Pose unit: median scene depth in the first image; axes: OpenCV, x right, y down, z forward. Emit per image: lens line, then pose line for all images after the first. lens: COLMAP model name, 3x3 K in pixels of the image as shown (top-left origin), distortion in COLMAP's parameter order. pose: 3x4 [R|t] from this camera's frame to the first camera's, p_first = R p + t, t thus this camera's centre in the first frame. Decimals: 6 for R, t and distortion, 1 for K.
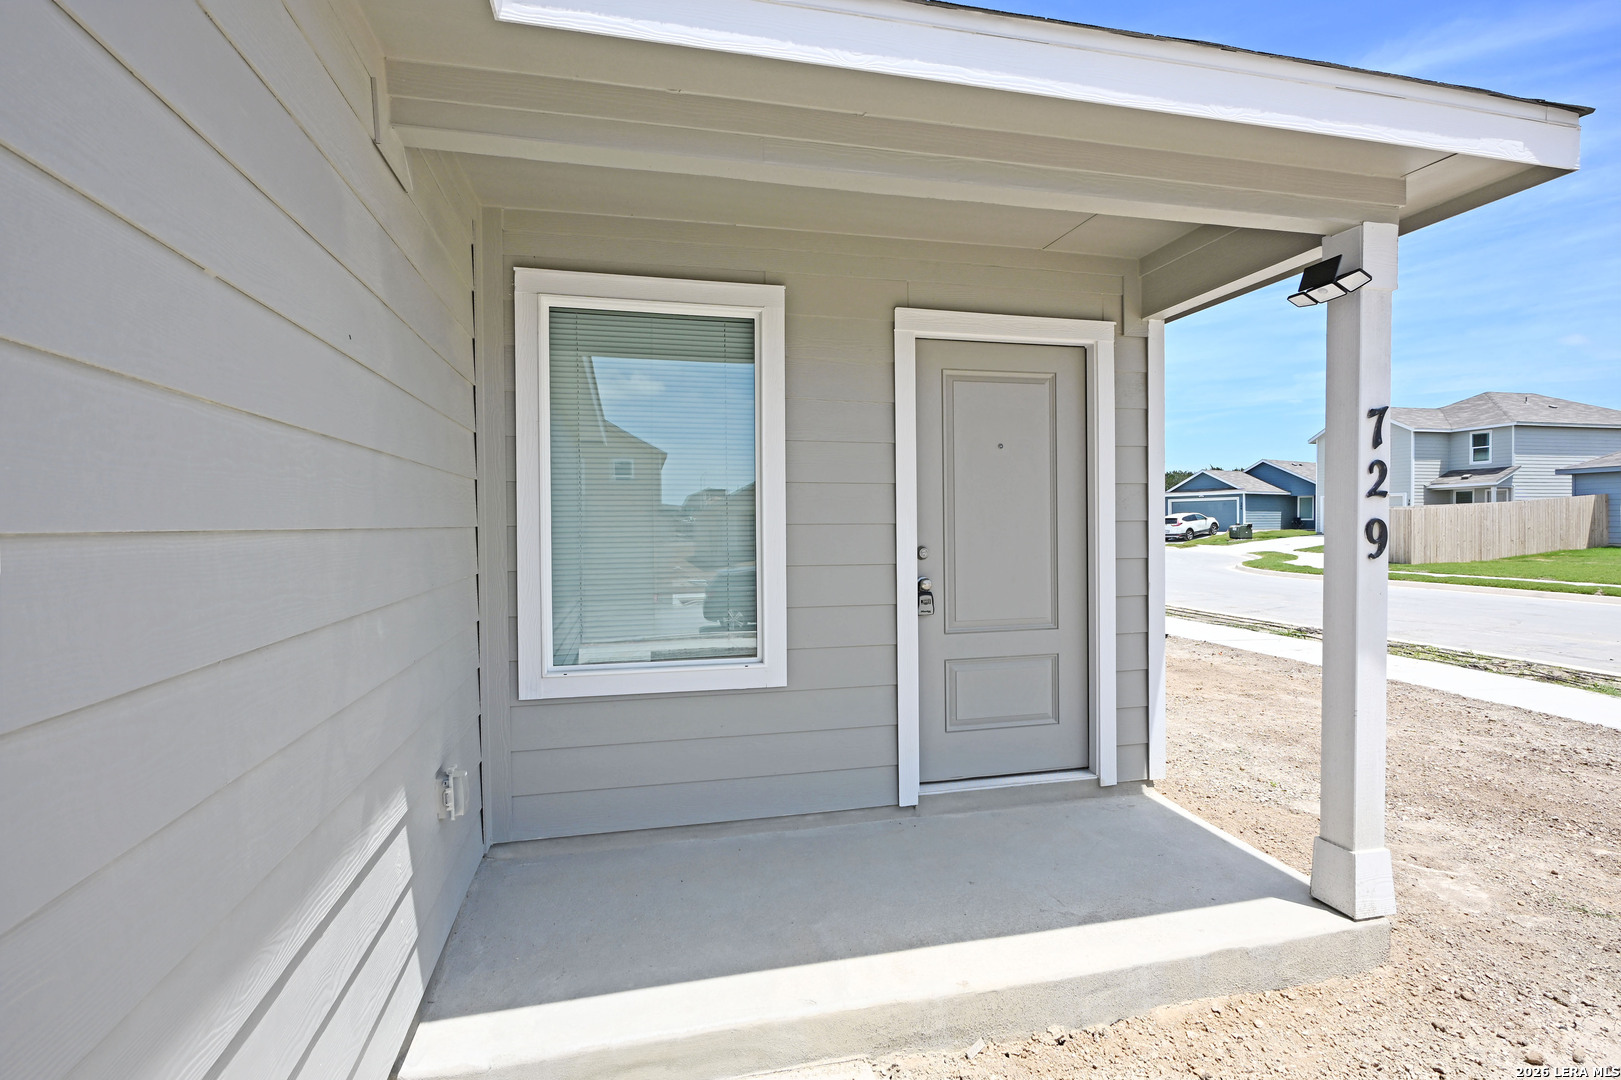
lens RADIAL K [[806.1, 0, 820.5], [0, 806.1, 538.0], [0, 0, 1]] dist [-0.004751, 0.000553]
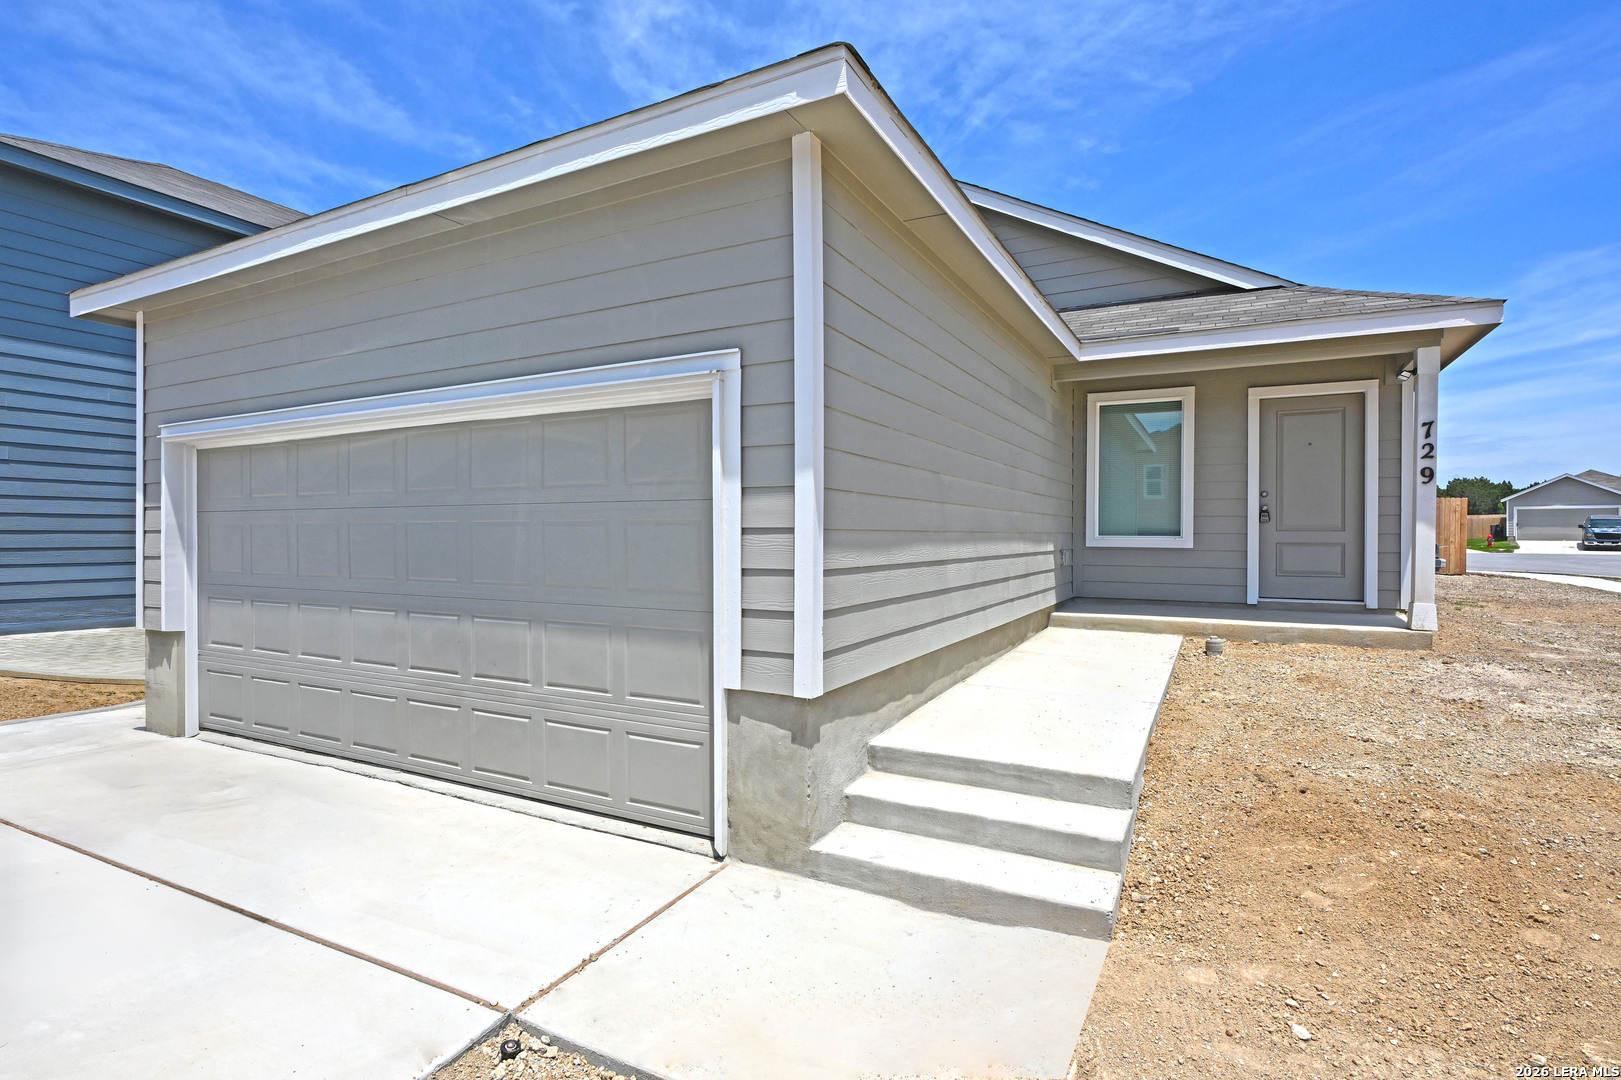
lens RADIAL K [[806.1, 0, 811.5], [0, 806.1, 541.8], [0, 0, 1]] dist [-0.004751, 0.000553]
pose [[0.753581, 0.015616, -0.657170, 0.700937], [-0.021165, 0.999776, -0.000513, 0.191917], [0.657015, 0.014296, 0.753742, -1.632809]]
